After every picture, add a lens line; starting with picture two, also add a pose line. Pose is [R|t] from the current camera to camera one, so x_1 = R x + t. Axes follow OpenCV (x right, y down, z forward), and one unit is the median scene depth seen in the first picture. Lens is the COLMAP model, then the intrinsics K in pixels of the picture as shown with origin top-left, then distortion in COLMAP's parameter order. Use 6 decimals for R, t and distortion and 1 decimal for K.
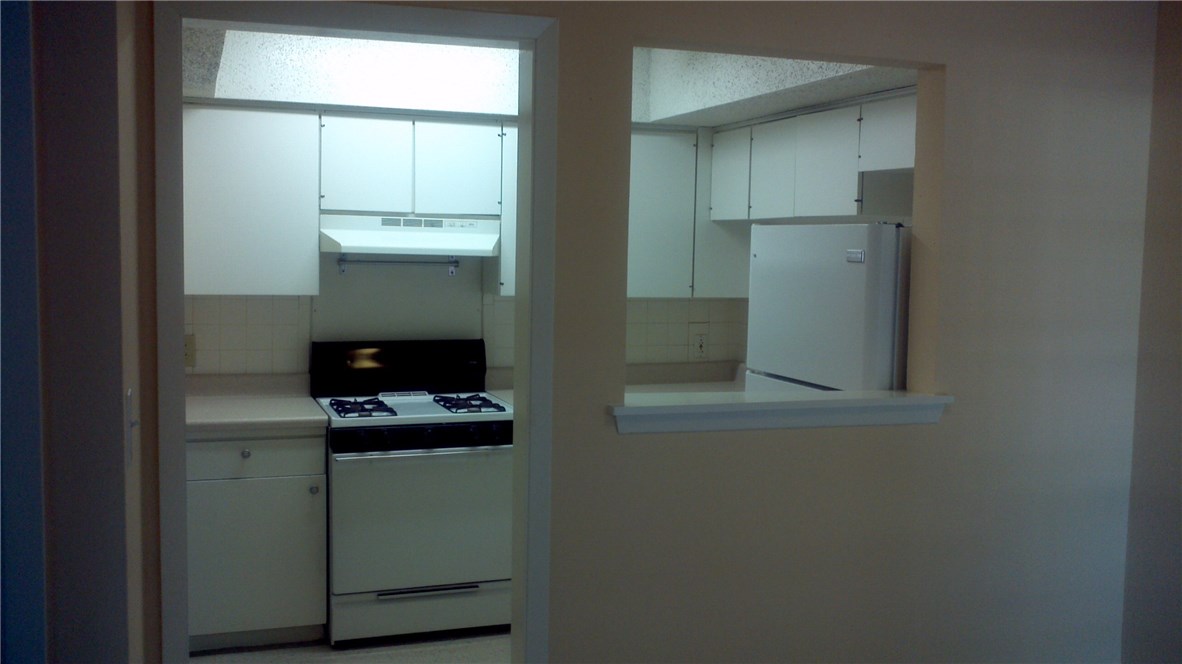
lens RADIAL K [[1145.5, 0, 583.8], [0, 1145.5, 350.1], [0, 0, 1]] dist [-0.028212, 0.000000]
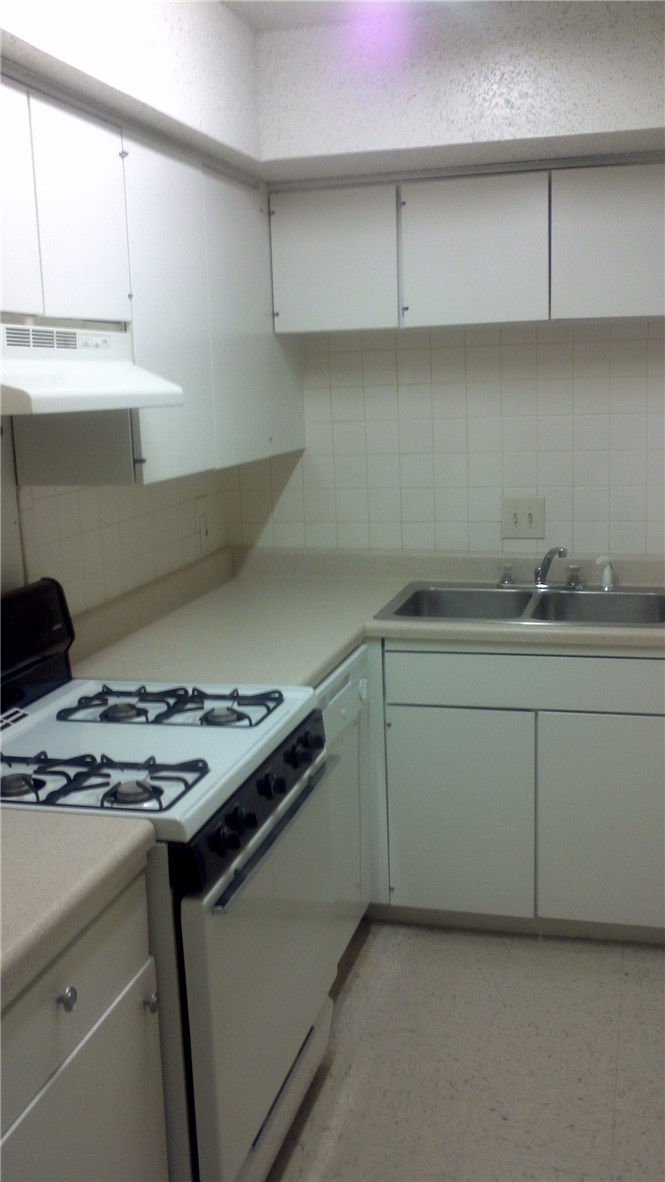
lens RADIAL K [[1145.5, 0, 353.4], [0, 1145.5, 612.7], [0, 0, 1]] dist [-0.028212, 0.000000]
pose [[0.554298, -0.206750, 0.806231, -0.451662], [0.121213, 0.978382, 0.167561, -0.067384], [-0.823445, 0.004847, 0.567376, 0.653437]]
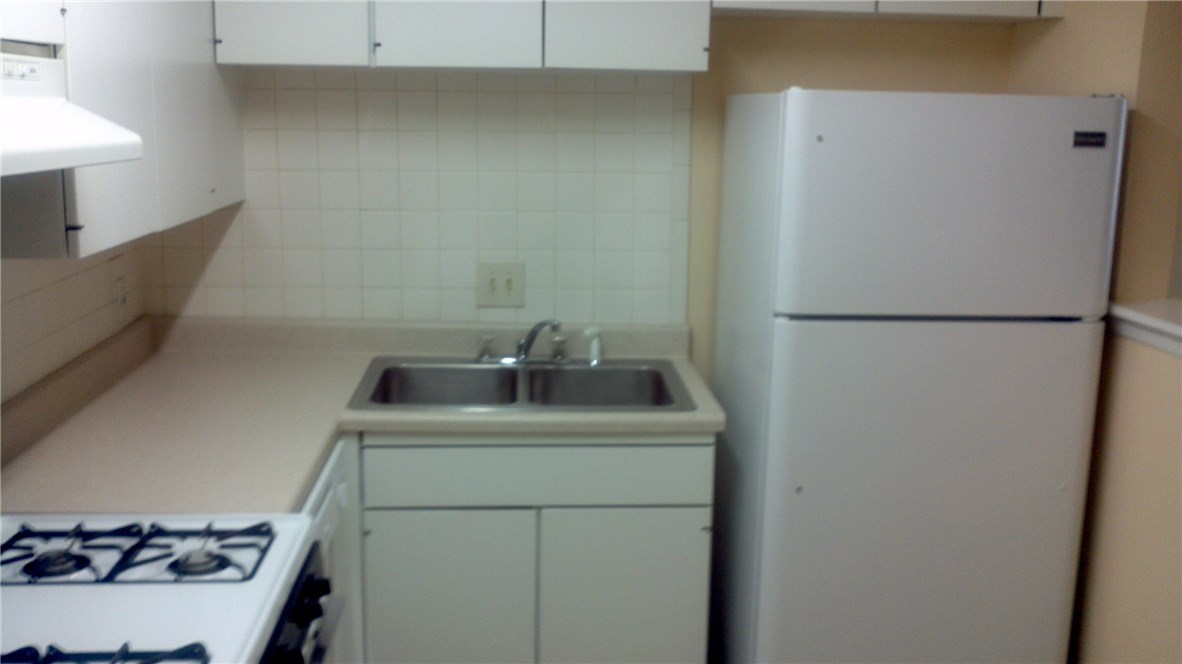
lens RADIAL K [[1145.5, 0, 584.6], [0, 1145.5, 341.6], [0, 0, 1]] dist [-0.028212, 0.000000]
pose [[0.276394, -0.209477, 0.937937, -0.399661], [0.077300, 0.977640, 0.195565, -0.084189], [-0.957931, 0.018449, 0.286407, 0.746813]]
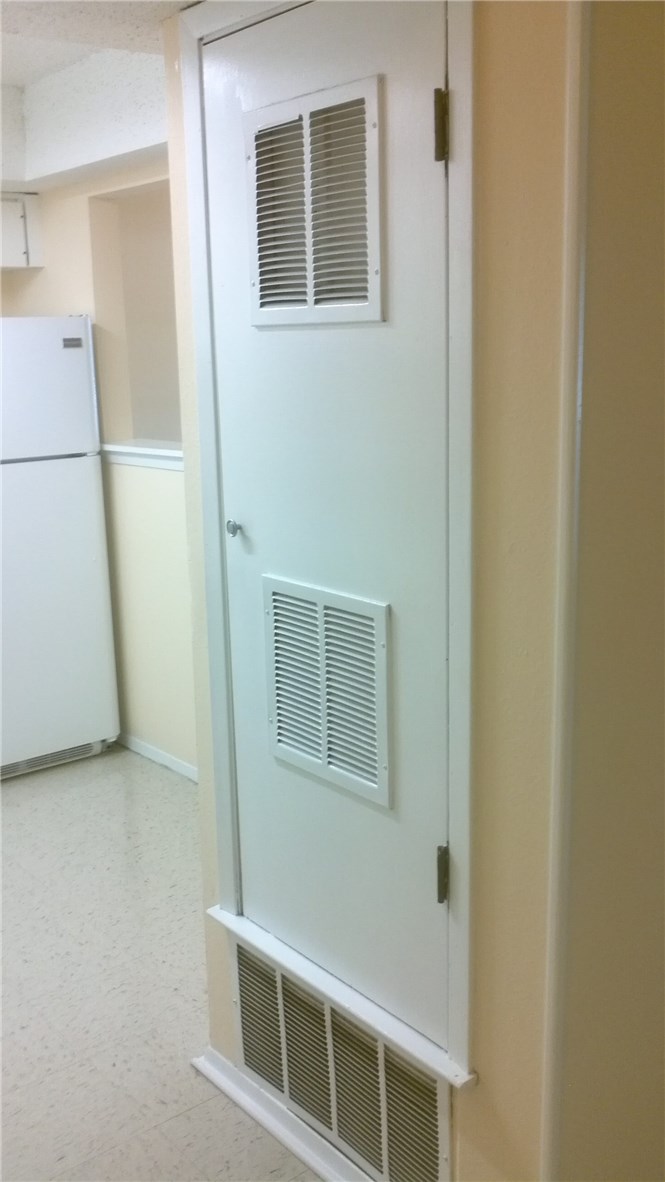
lens RADIAL K [[1145.5, 0, 330.4], [0, 1145.5, 591.5], [0, 0, 1]] dist [-0.028212, 0.000000]
pose [[-0.341768, -0.215193, 0.914815, -0.720333], [0.111385, 0.957294, 0.266798, -0.083323], [-0.933160, 0.193080, -0.303203, 0.788214]]
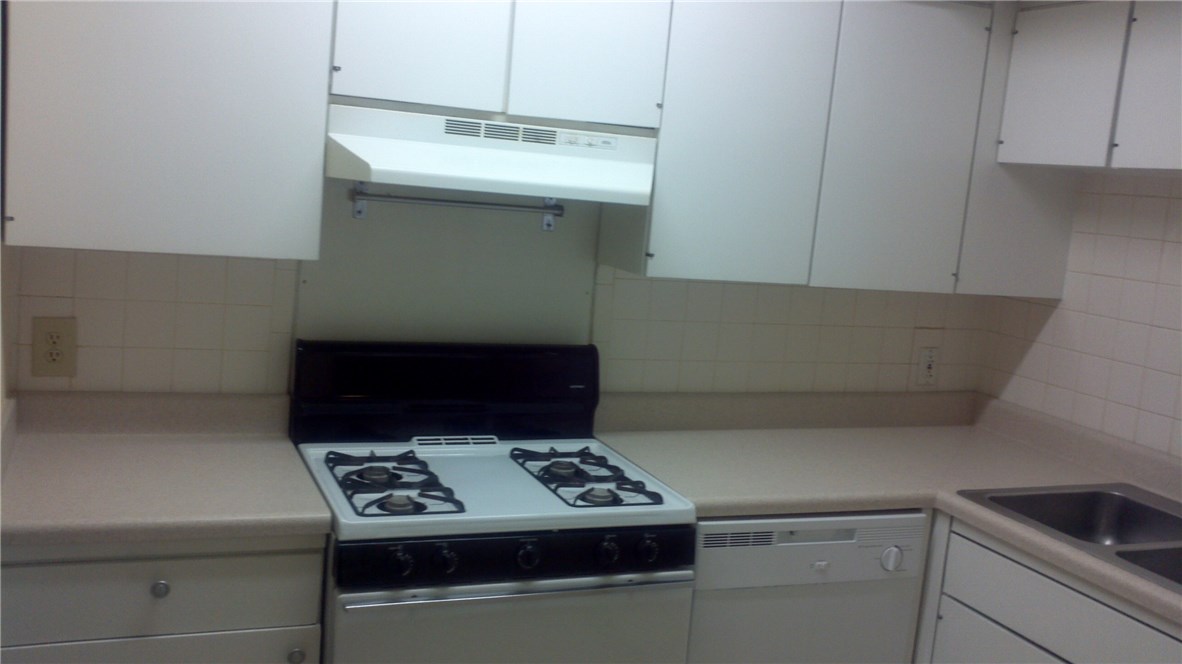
lens RADIAL K [[1145.5, 0, 567.6], [0, 1145.5, 334.6], [0, 0, 1]] dist [-0.028212, 0.000000]
pose [[0.997634, 0.059183, 0.034979, -0.131353], [-0.060981, 0.996741, 0.052801, -0.047686], [-0.031740, -0.054810, 0.997992, 0.464269]]
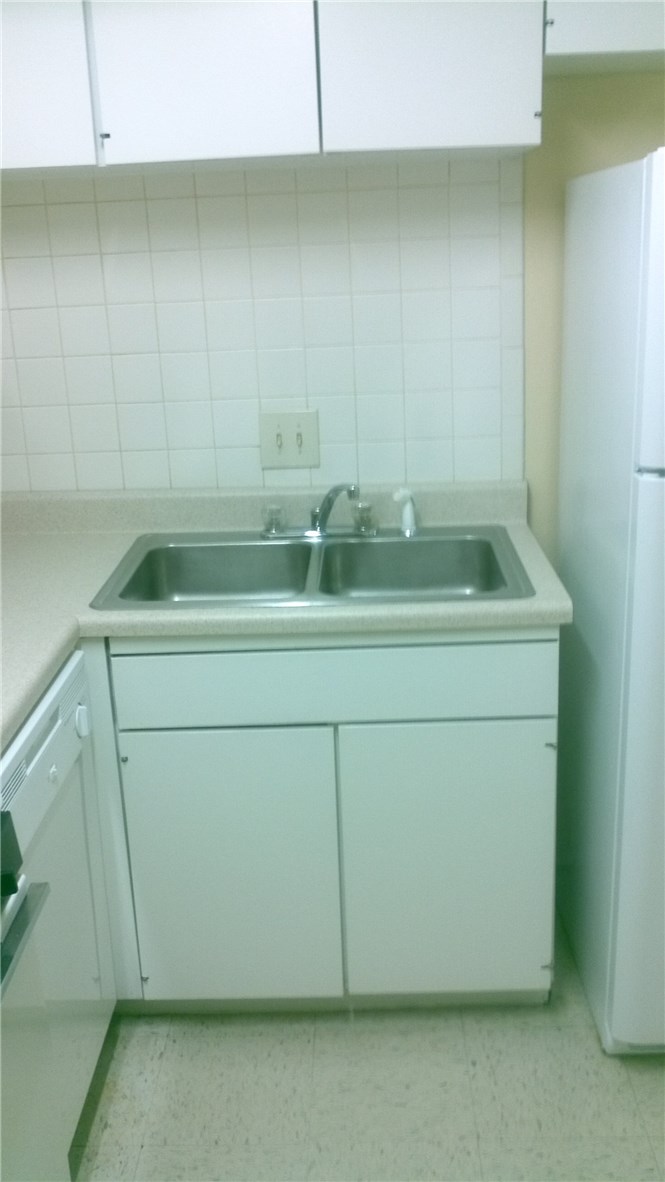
lens RADIAL K [[1145.5, 0, 323.4], [0, 1145.5, 615.9], [0, 0, 1]] dist [-0.028212, 0.000000]
pose [[0.358814, -0.323413, 0.875589, -0.272358], [0.134176, 0.946184, 0.294503, -0.067941], [-0.923715, 0.011811, 0.382898, 0.763965]]
